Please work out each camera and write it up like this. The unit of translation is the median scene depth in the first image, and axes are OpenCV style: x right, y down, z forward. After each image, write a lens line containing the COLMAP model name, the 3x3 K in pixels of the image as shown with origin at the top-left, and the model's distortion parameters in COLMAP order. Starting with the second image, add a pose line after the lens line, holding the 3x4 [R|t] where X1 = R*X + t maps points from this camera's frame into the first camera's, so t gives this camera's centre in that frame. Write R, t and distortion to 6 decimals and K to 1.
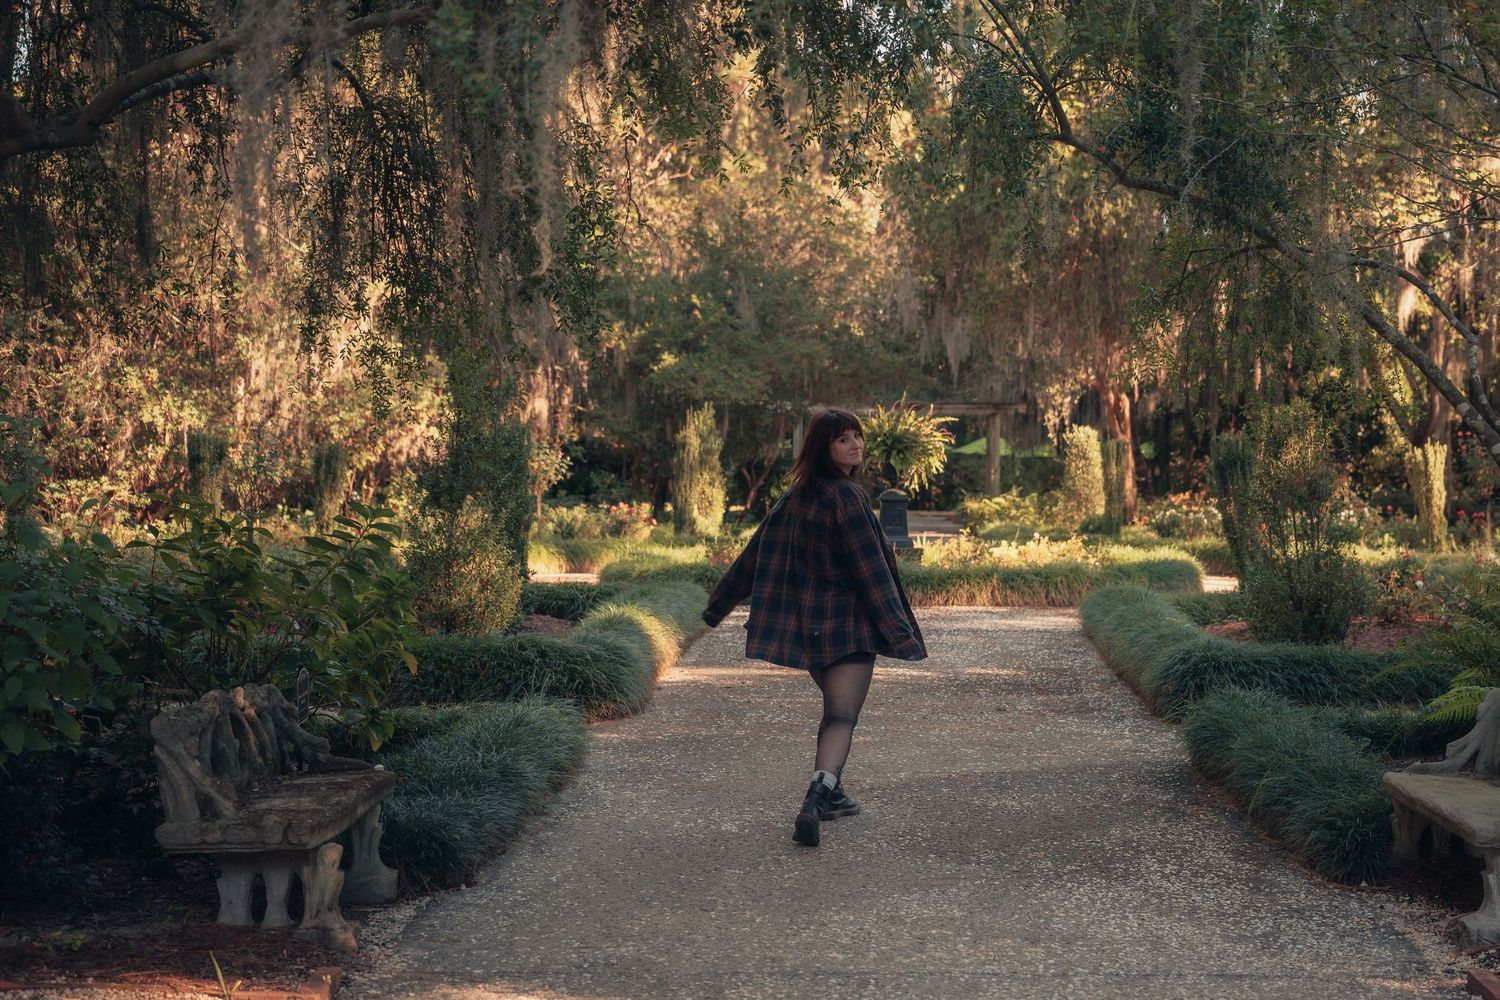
lens RADIAL K [[1811.4, 0, 750.0], [0, 1811.4, 500.0], [0, 0, 1]] dist [0.008384, 0.013531]
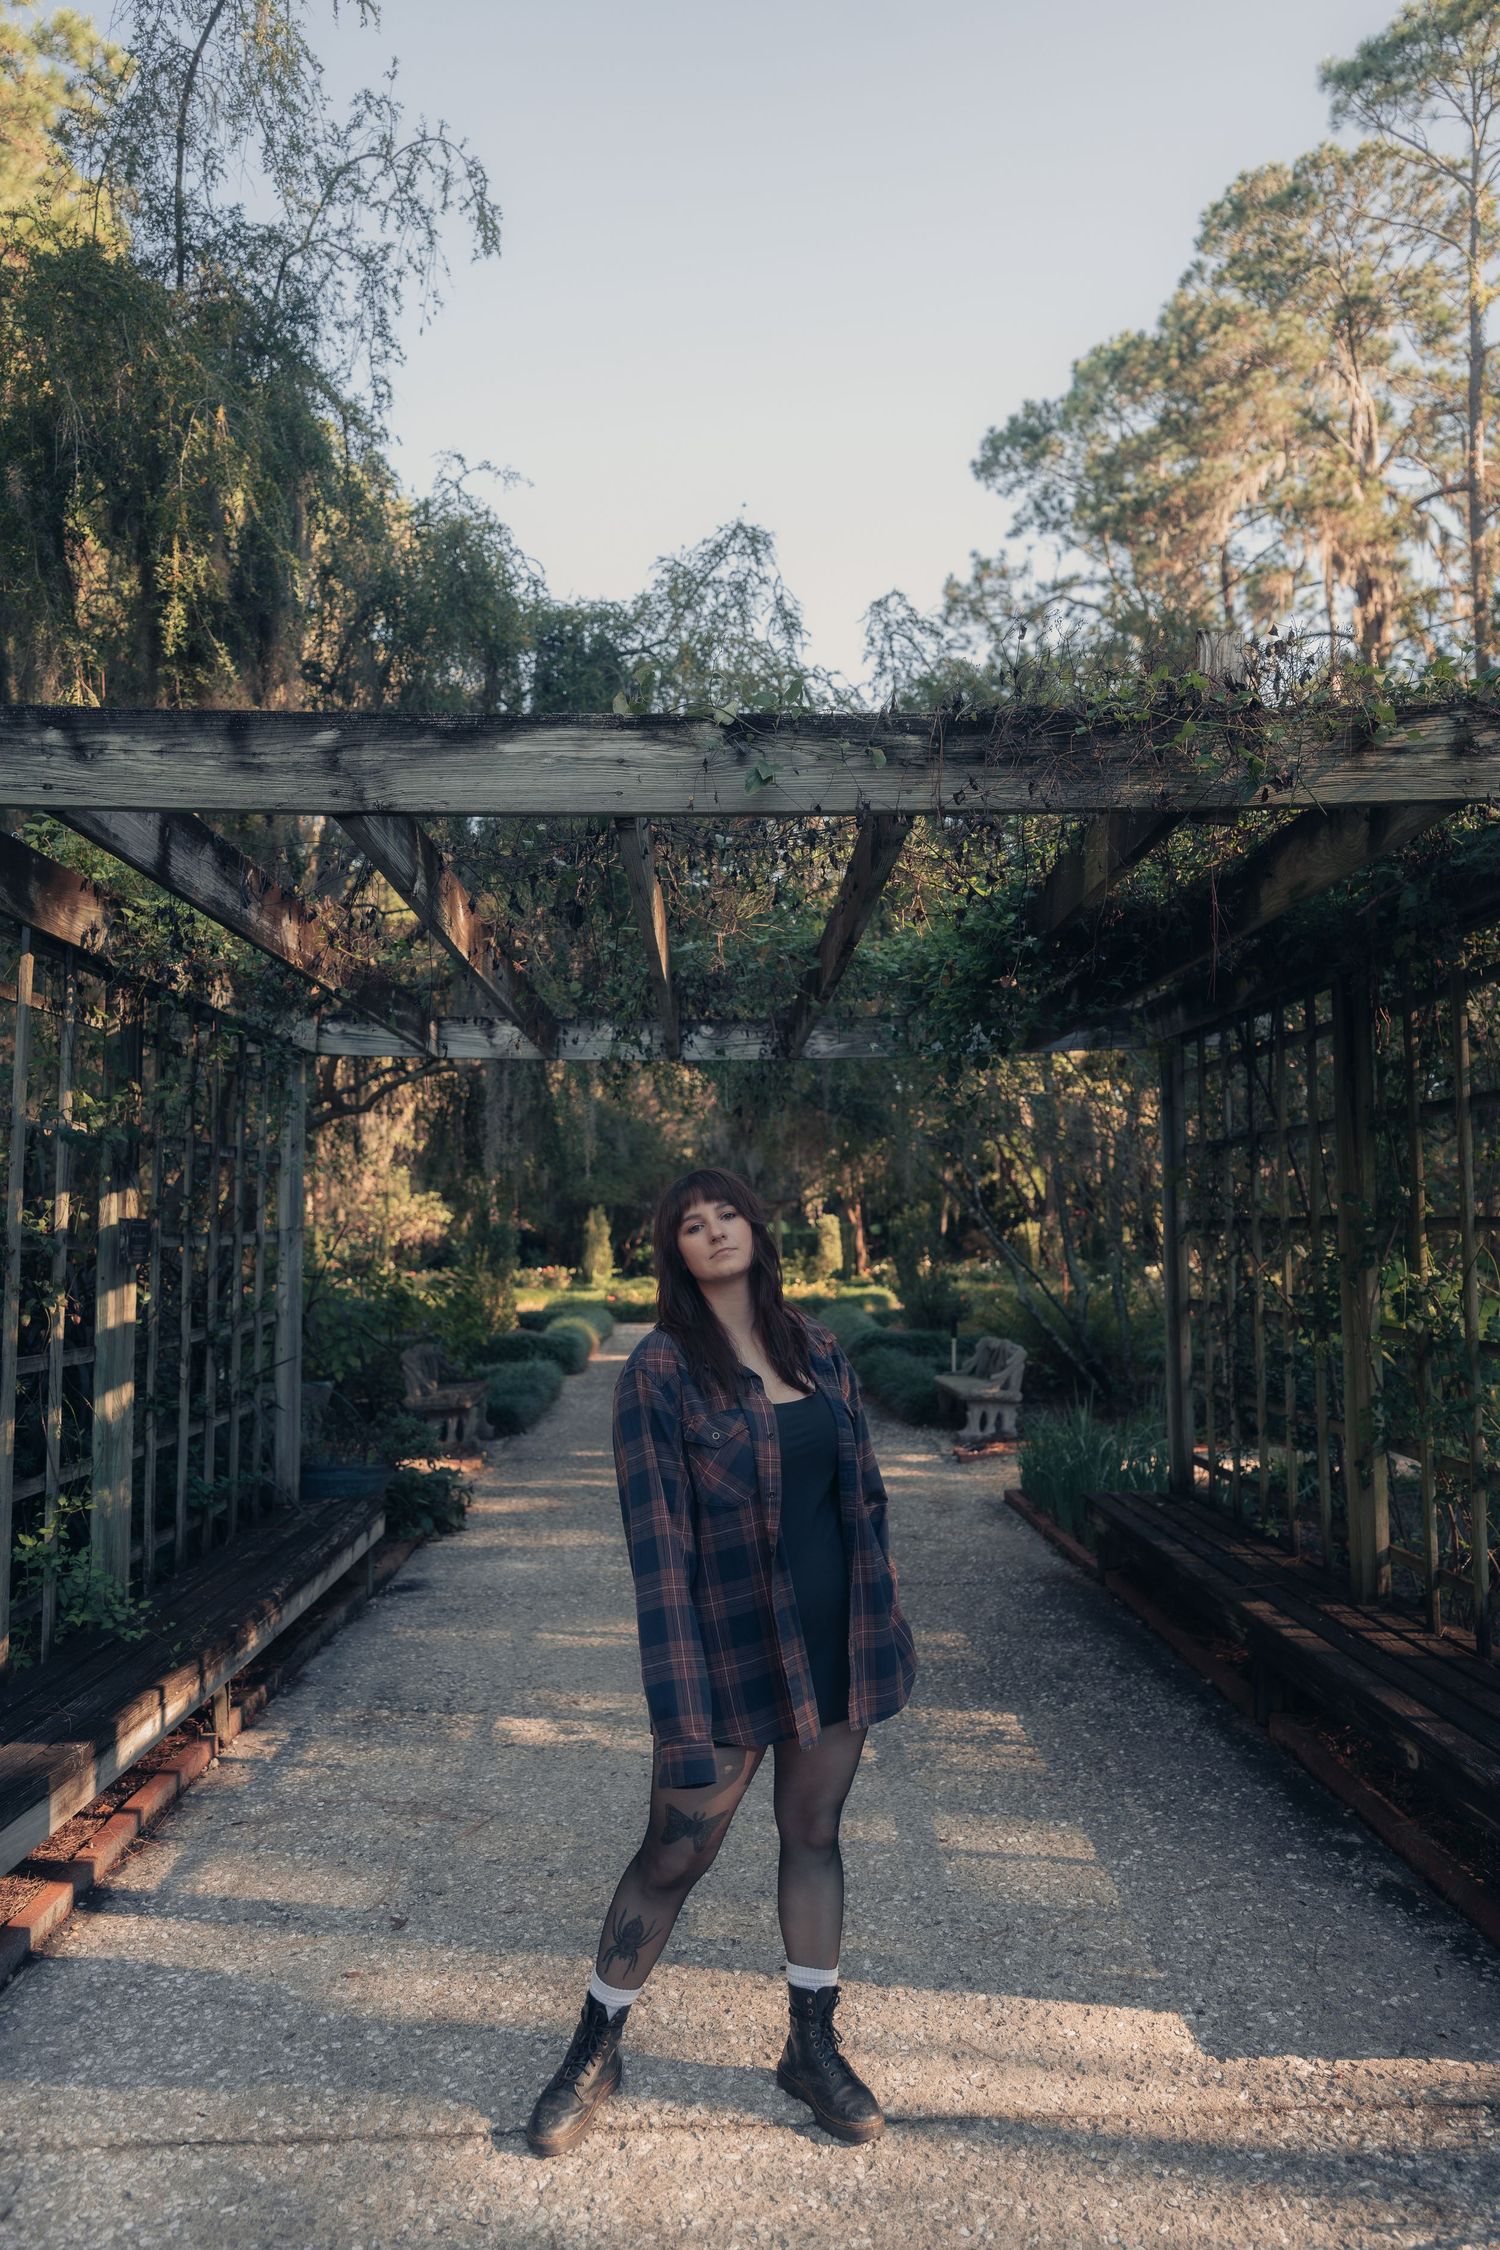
lens RADIAL K [[1558.4, 0, 750.0], [0, 1558.4, 1125.0], [0, 0, 1]] dist [-0.003955, -0.003151]
pose [[0.994825, -0.008865, 0.101218, -0.032539], [0.018353, 0.995479, -0.093194, 0.008933], [-0.099934, 0.094570, 0.990490, -0.445604]]
